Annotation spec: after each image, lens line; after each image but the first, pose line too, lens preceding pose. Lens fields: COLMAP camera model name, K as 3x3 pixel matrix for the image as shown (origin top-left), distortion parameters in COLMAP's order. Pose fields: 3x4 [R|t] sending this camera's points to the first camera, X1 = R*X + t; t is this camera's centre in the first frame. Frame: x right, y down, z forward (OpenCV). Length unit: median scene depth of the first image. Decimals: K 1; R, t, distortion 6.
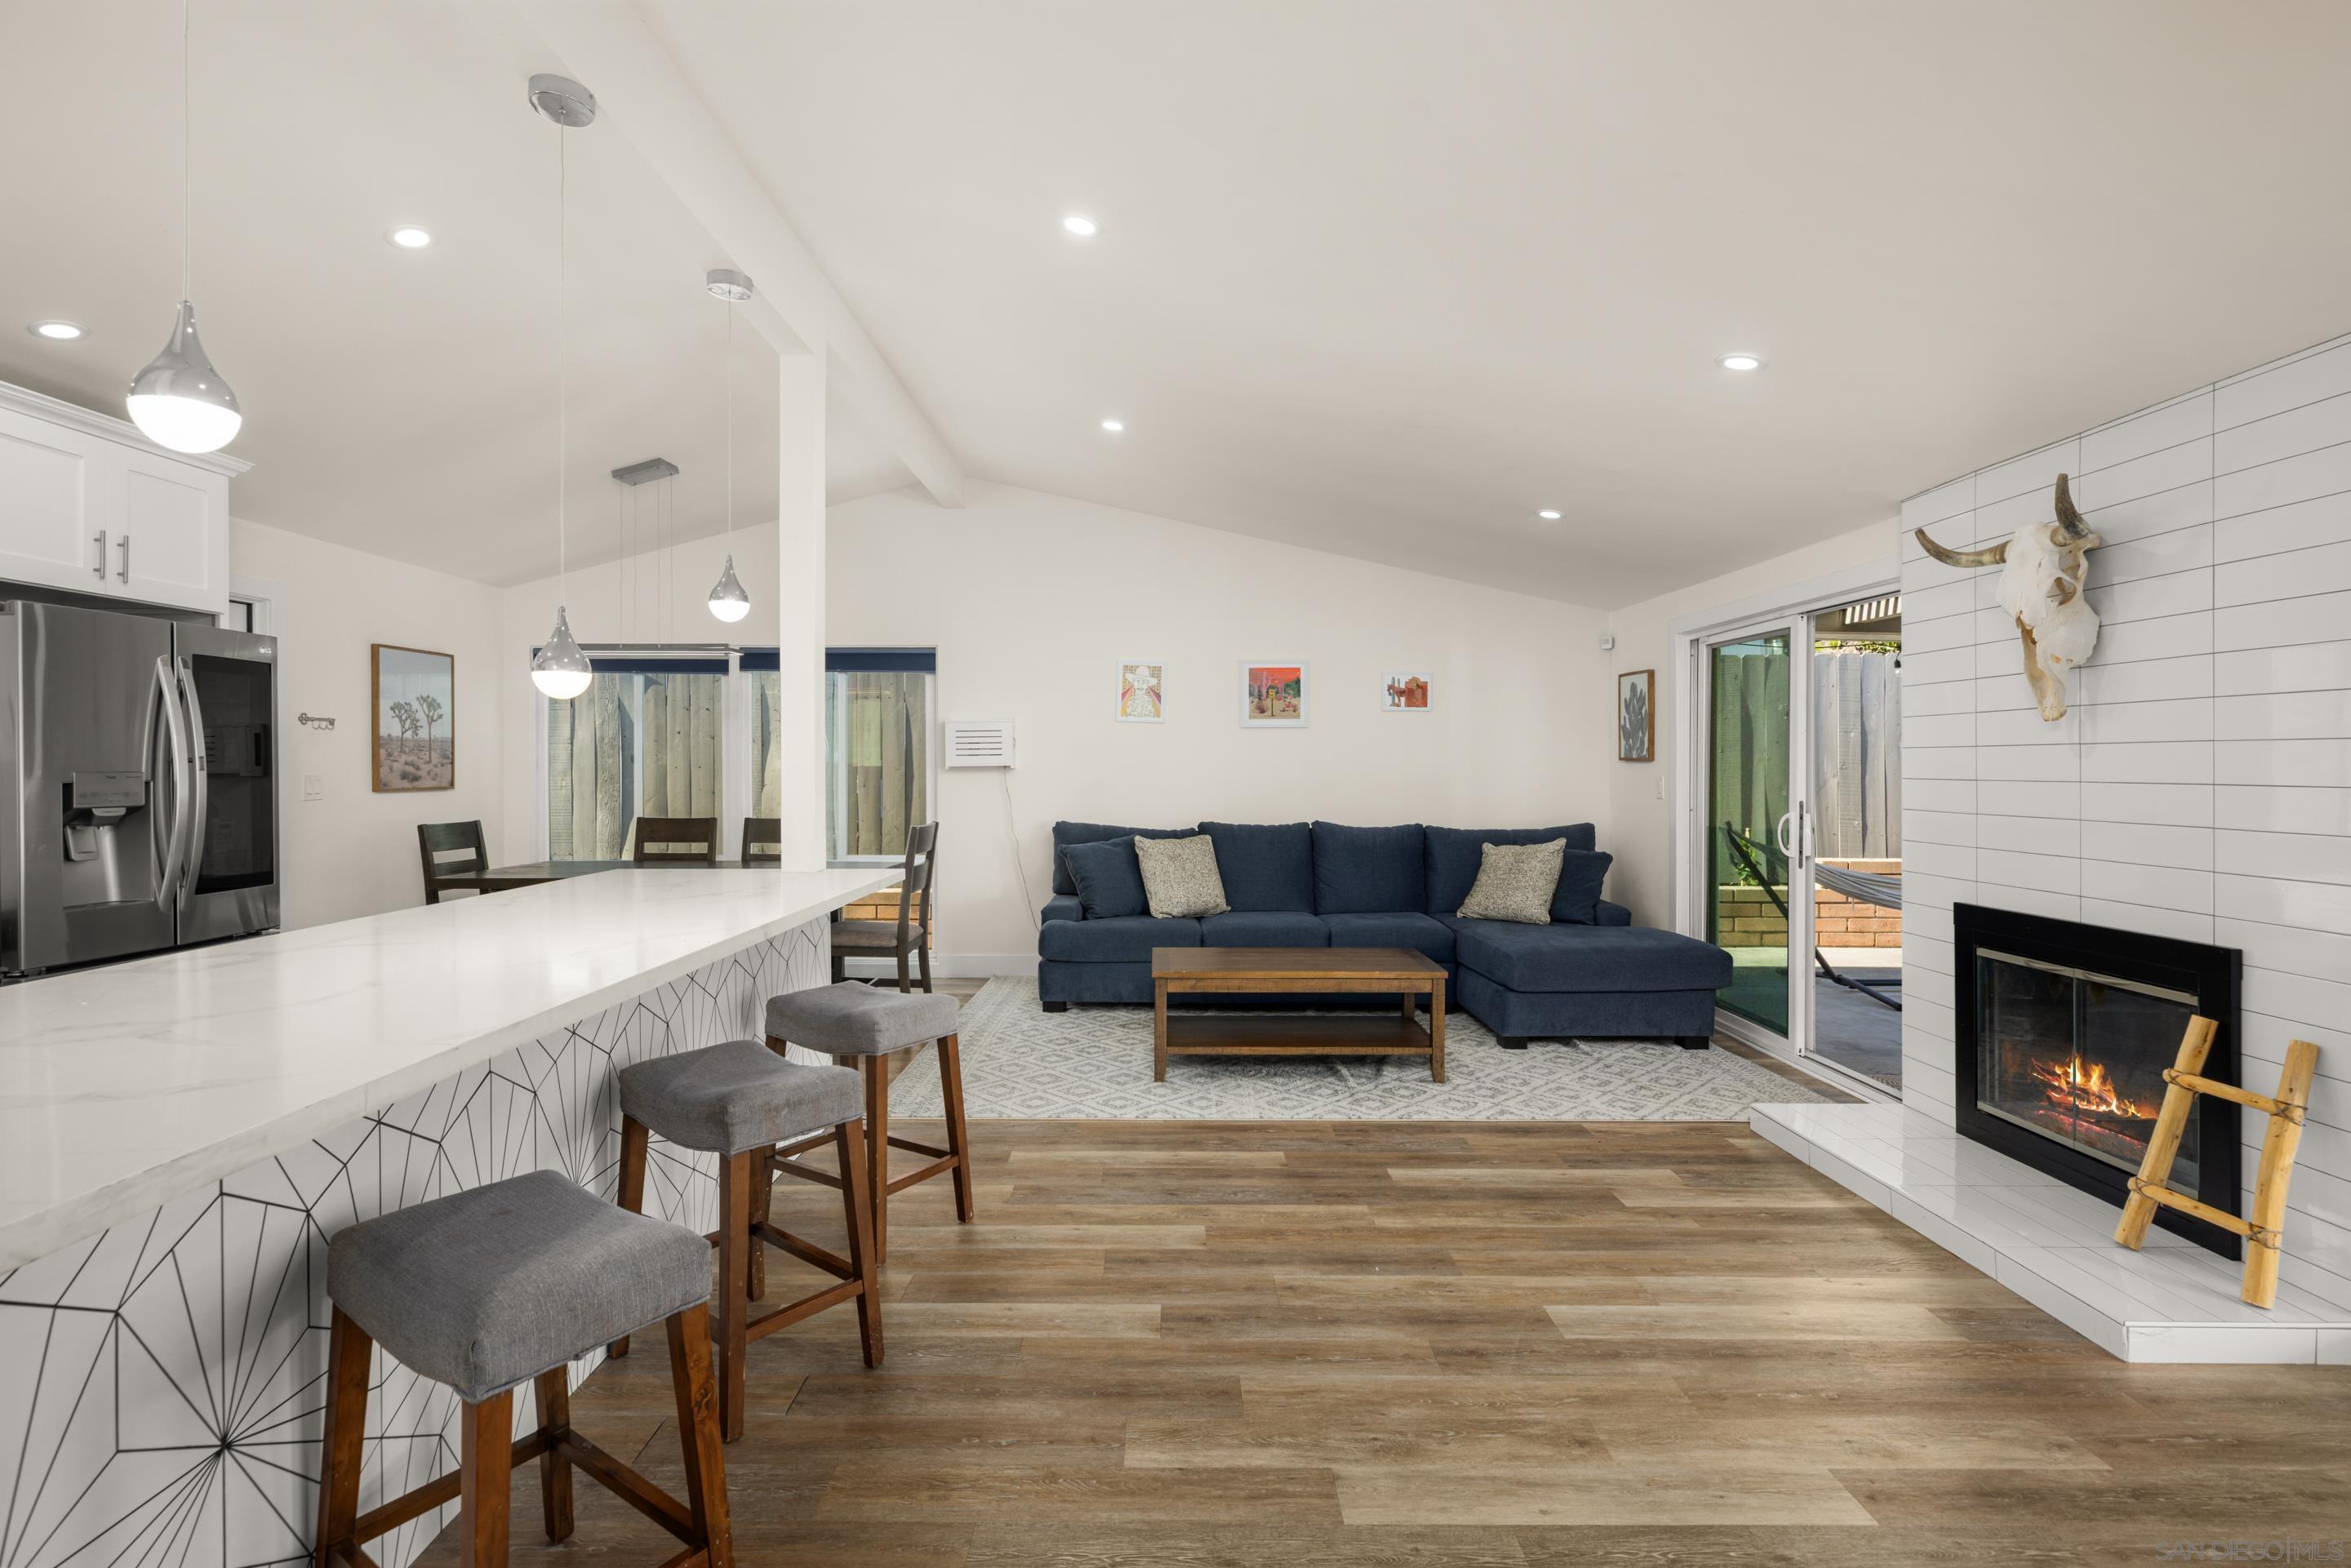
lens RADIAL K [[1099.8, 0, 1160.9], [0, 1099.8, 766.6], [0, 0, 1]] dist [-0.003250, -0.001368]
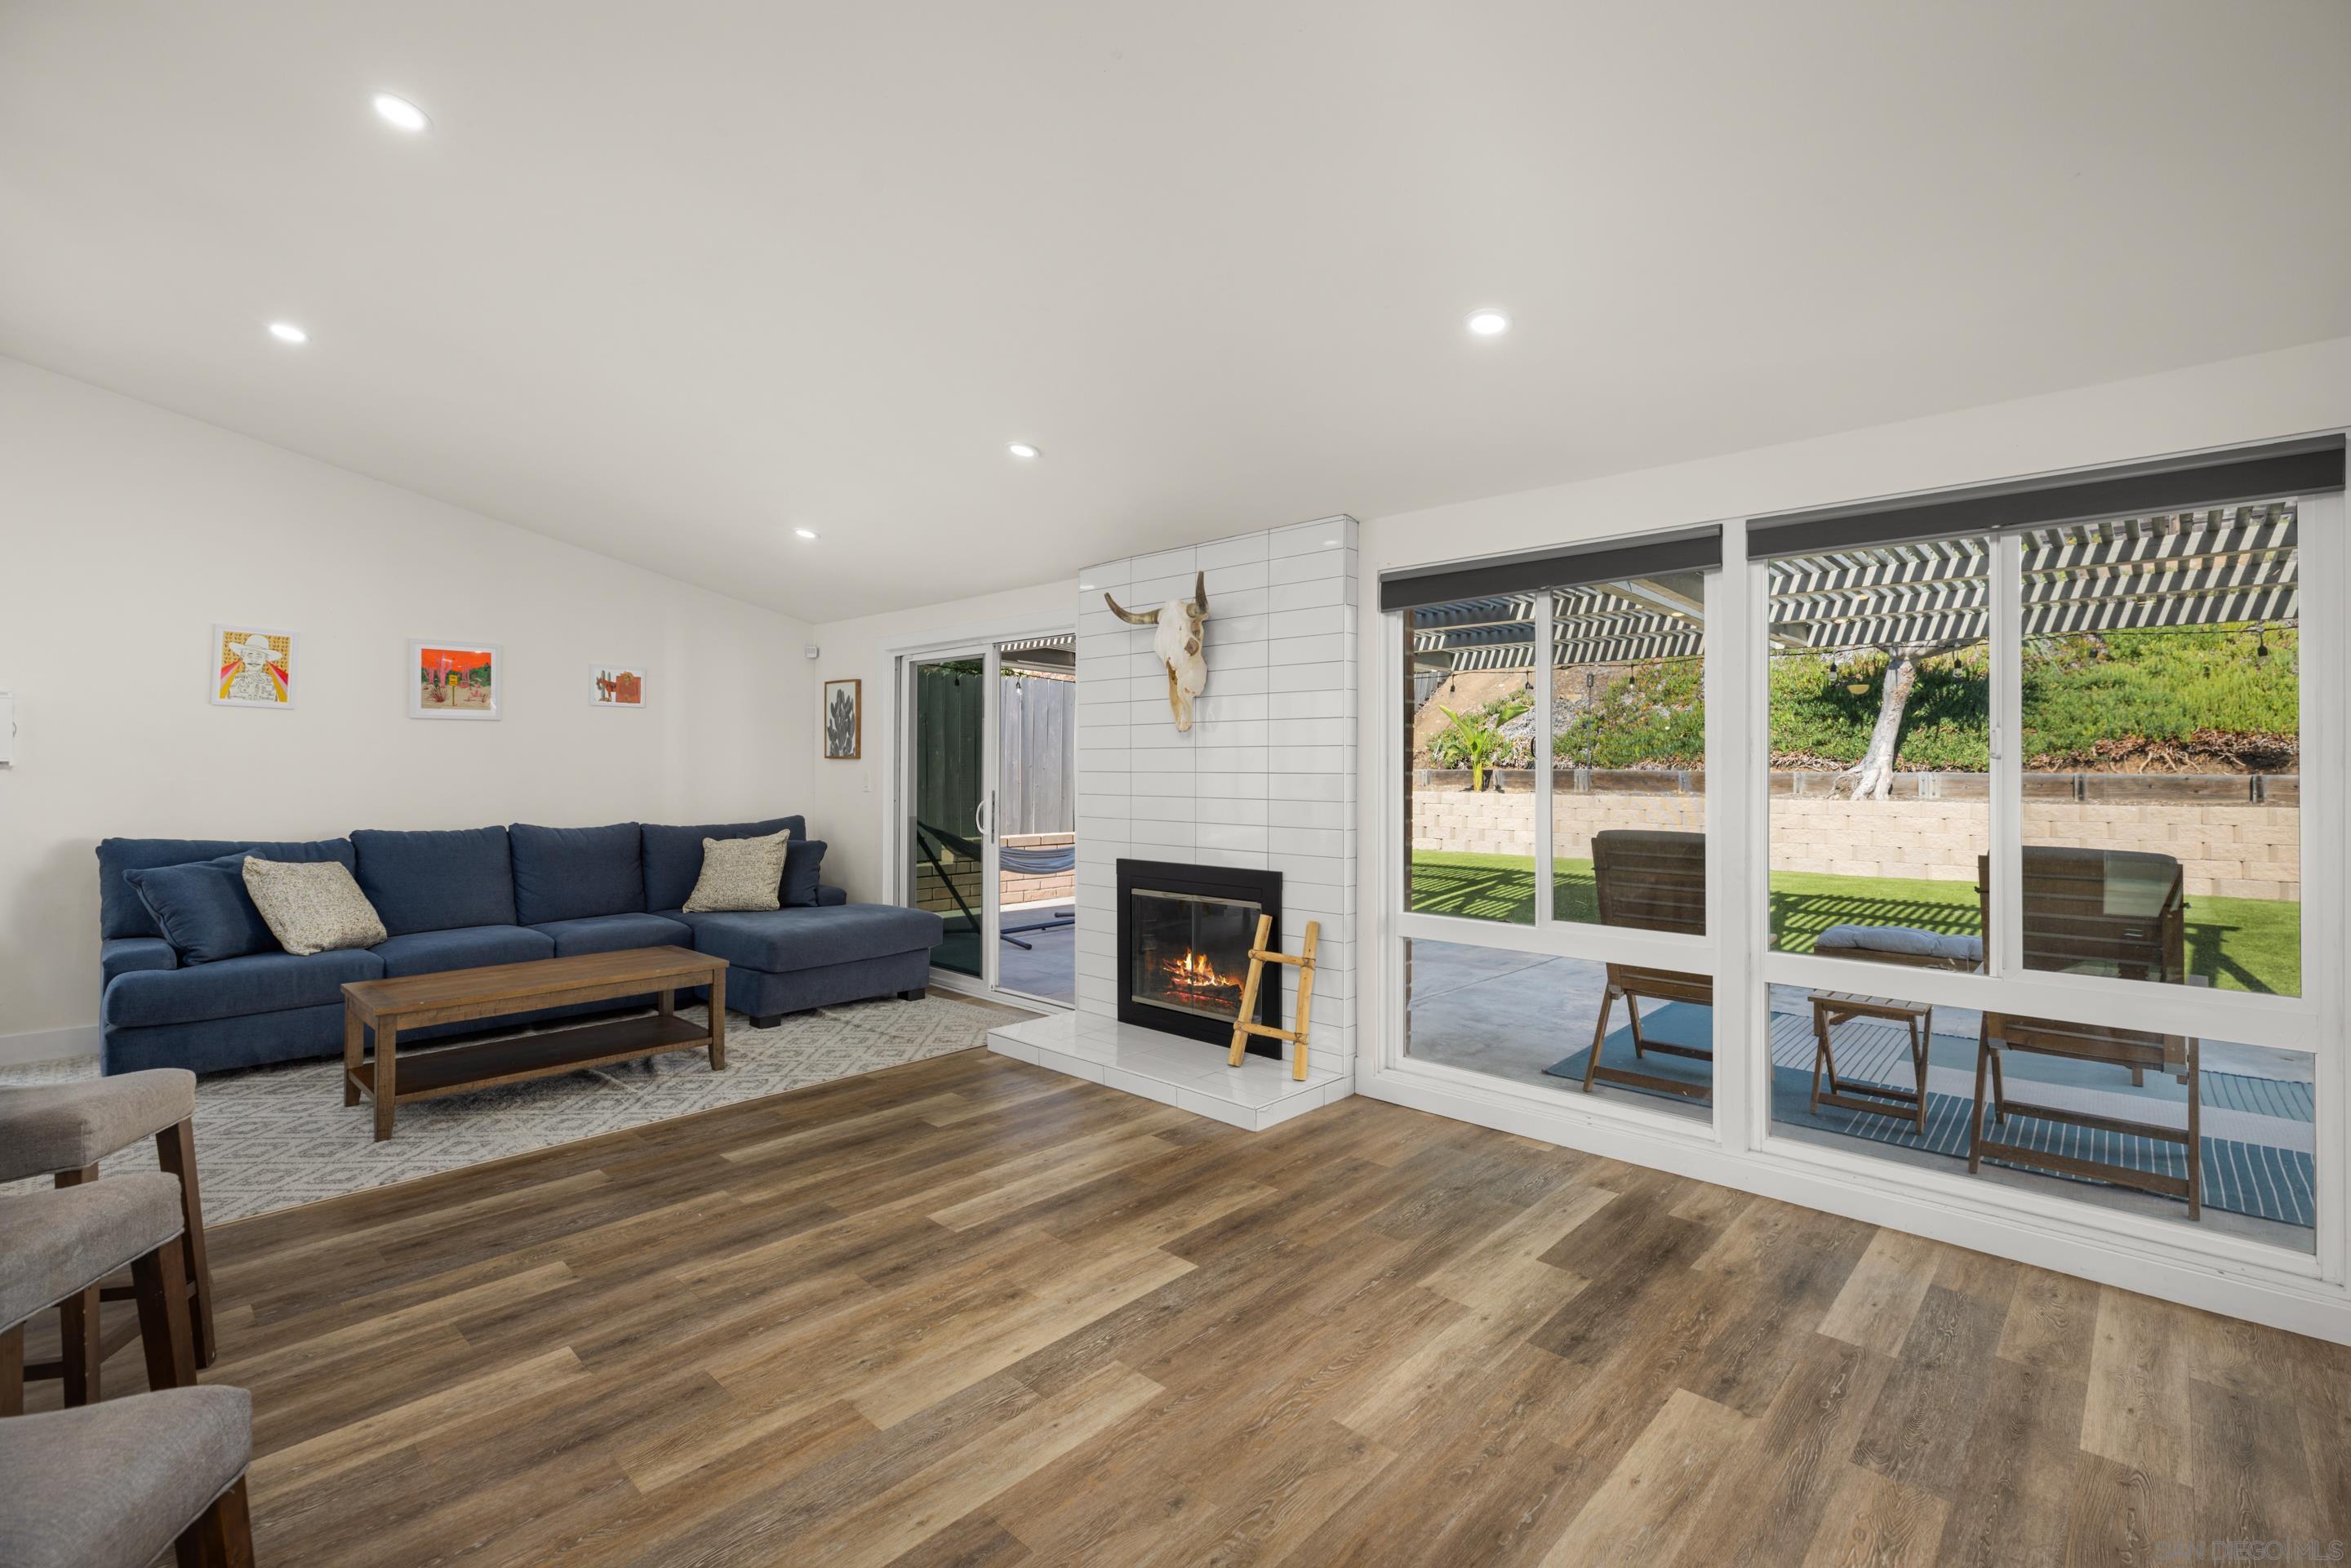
lens RADIAL K [[1049.4, 0, 1173.8], [0, 1049.4, 761.9], [0, 0, 1]] dist [0.001638, -0.000765]
pose [[0.681862, 0.001851, 0.731479, -0.199099], [0.000977, 0.999994, -0.003441, 0.003559], [-0.731481, 0.003061, 0.681855, 0.021035]]
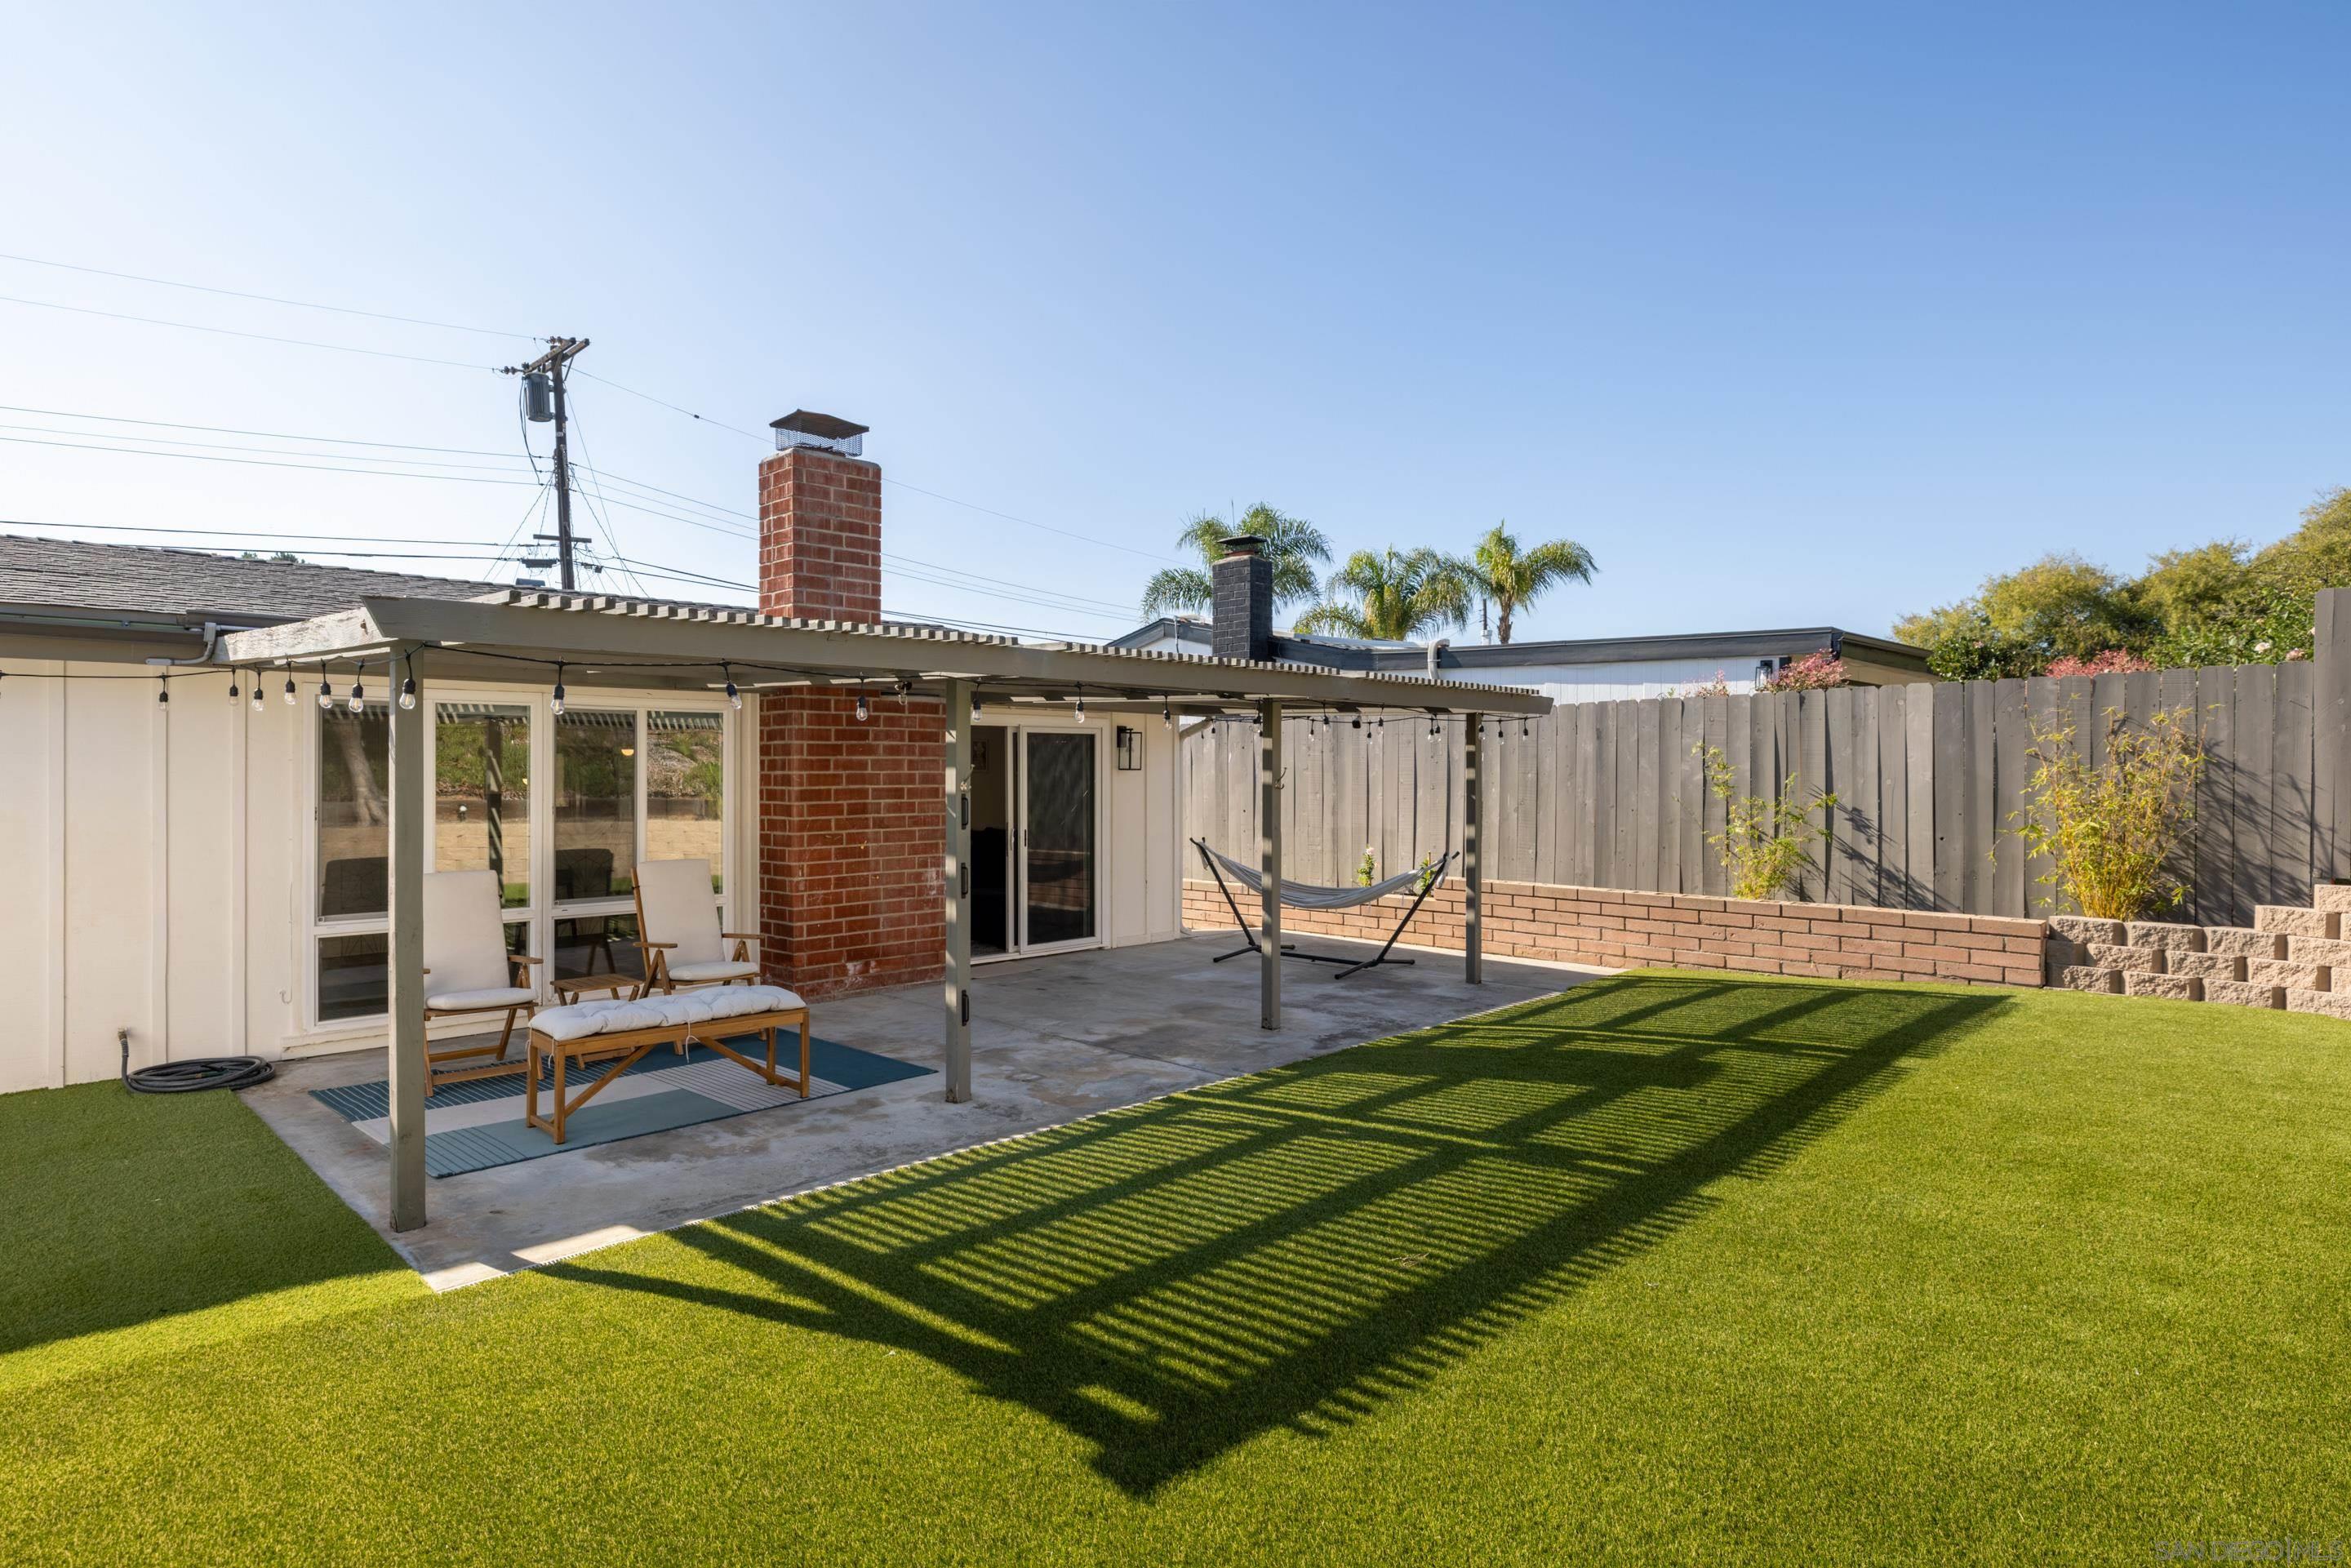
lens RADIAL K [[1272.4, 0, 1173.2], [0, 1272.4, 764.8], [0, 0, 1]] dist [0.002032, 0.000165]
pose [[0.711931, -0.003101, -0.702243, 2.980434], [0.000226, 0.999991, -0.004187, -0.078848], [0.702250, 0.002822, 0.711925, -0.520662]]
